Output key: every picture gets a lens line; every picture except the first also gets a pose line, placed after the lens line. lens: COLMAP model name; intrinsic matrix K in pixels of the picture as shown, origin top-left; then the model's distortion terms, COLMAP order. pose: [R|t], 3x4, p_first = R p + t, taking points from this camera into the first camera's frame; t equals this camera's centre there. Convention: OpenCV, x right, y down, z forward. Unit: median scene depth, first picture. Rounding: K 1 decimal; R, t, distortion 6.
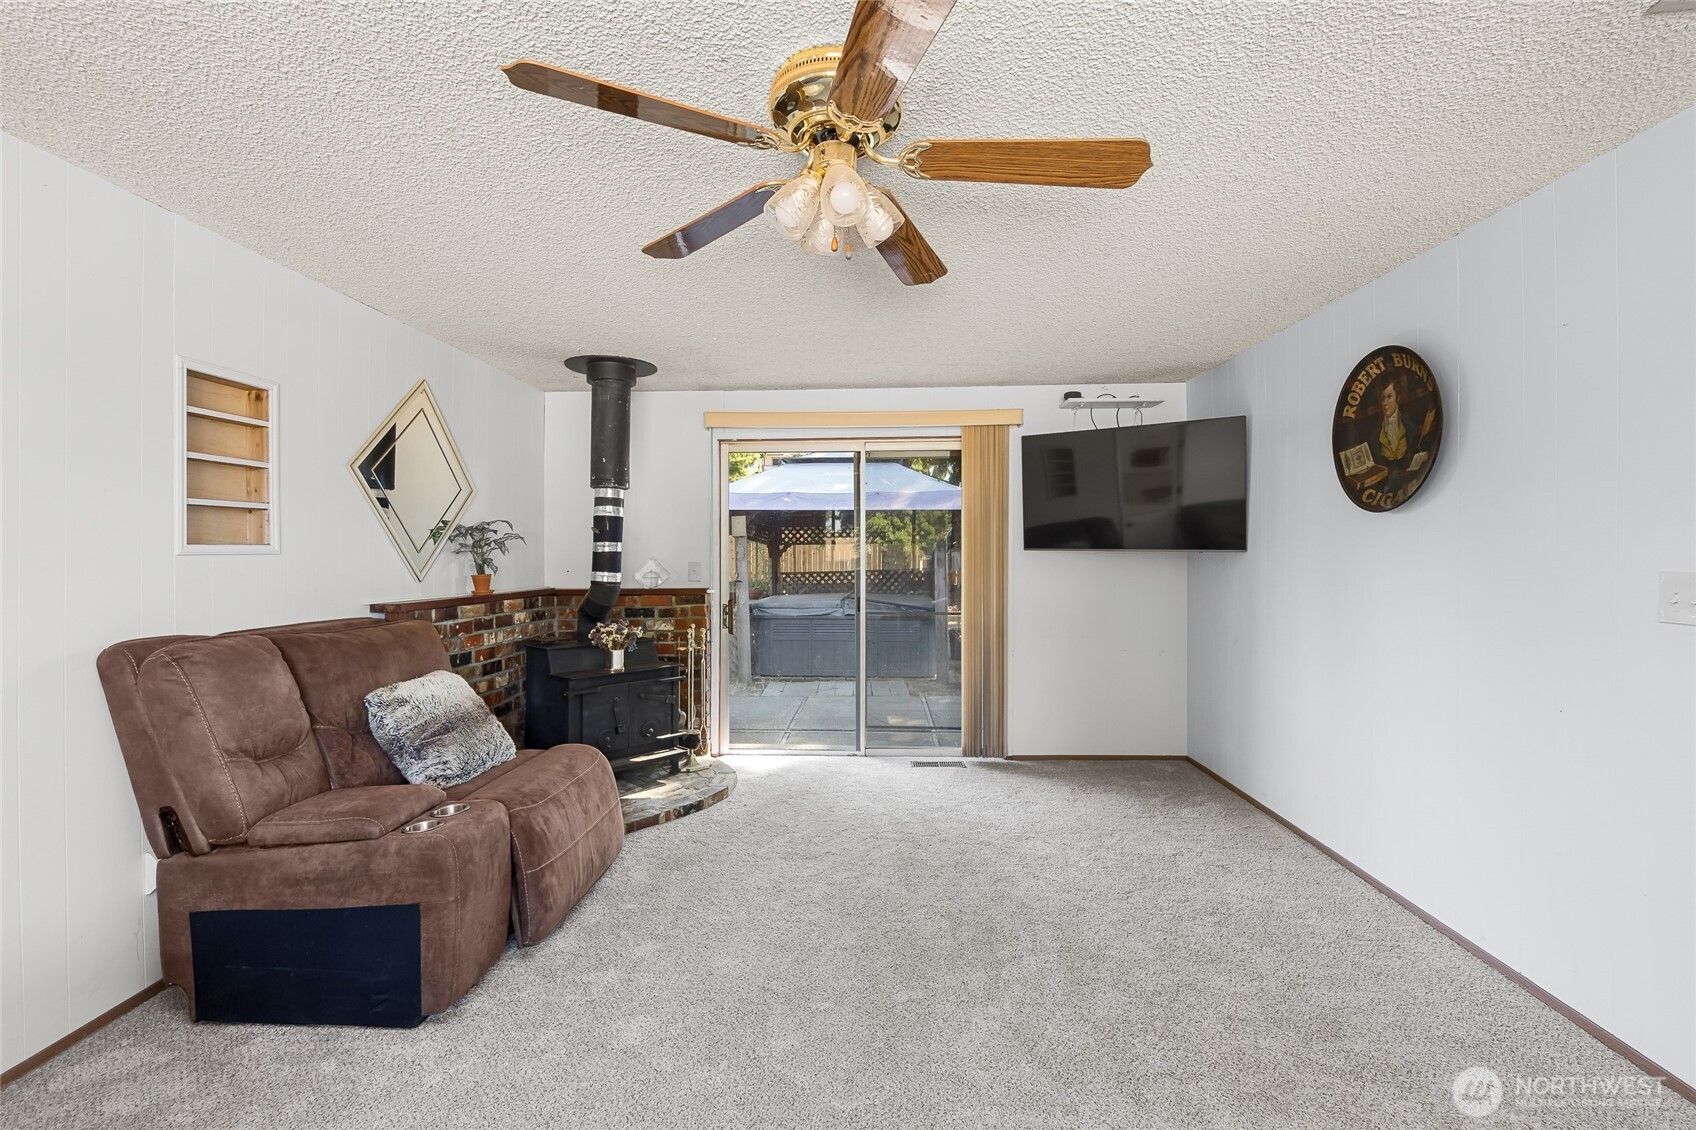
lens RADIAL K [[742.7, 0, 846.4], [0, 742.7, 548.6], [0, 0, 1]] dist [-0.000774, -0.000092]
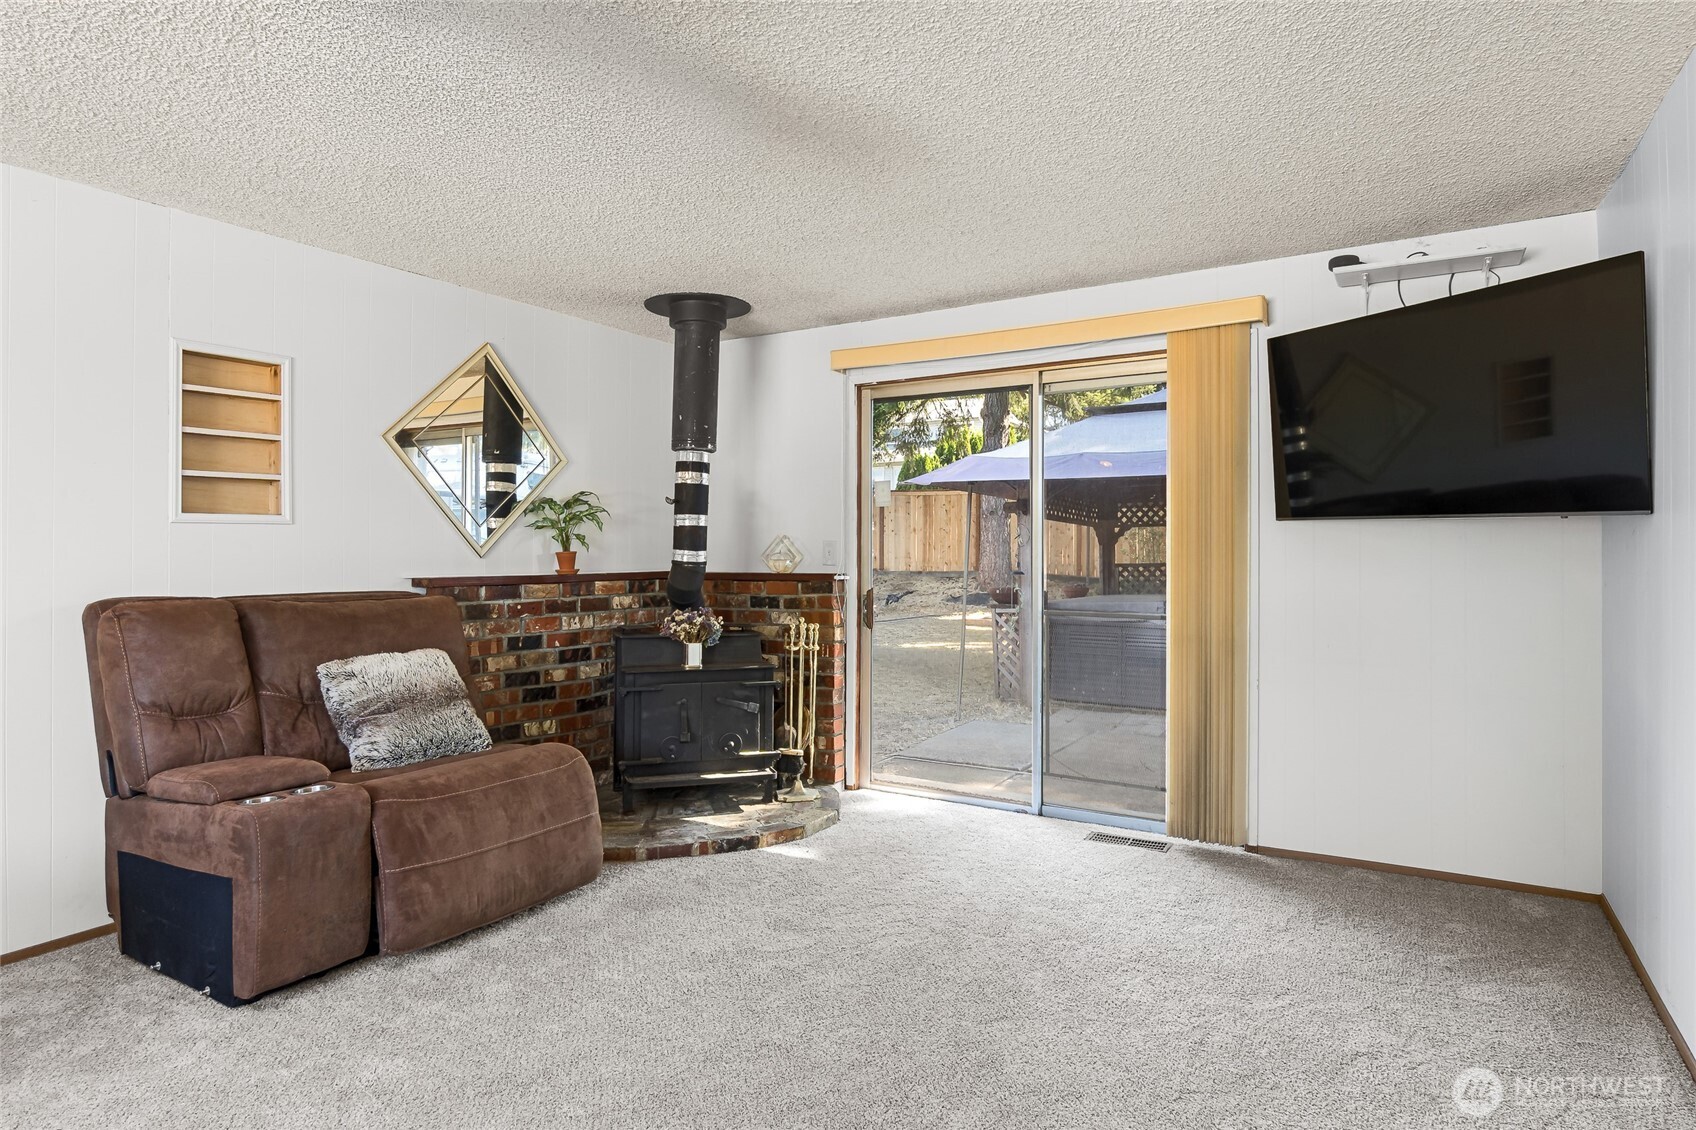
lens RADIAL K [[935.7, 0, 847.7], [0, 935.7, 536.2], [0, 0, 1]] dist [-0.001345, 0.000368]
pose [[0.877715, -0.003931, -0.479167, 0.352622], [0.002315, 0.999989, -0.003964, 0.020736], [0.479178, 0.002370, 0.877715, 0.158840]]
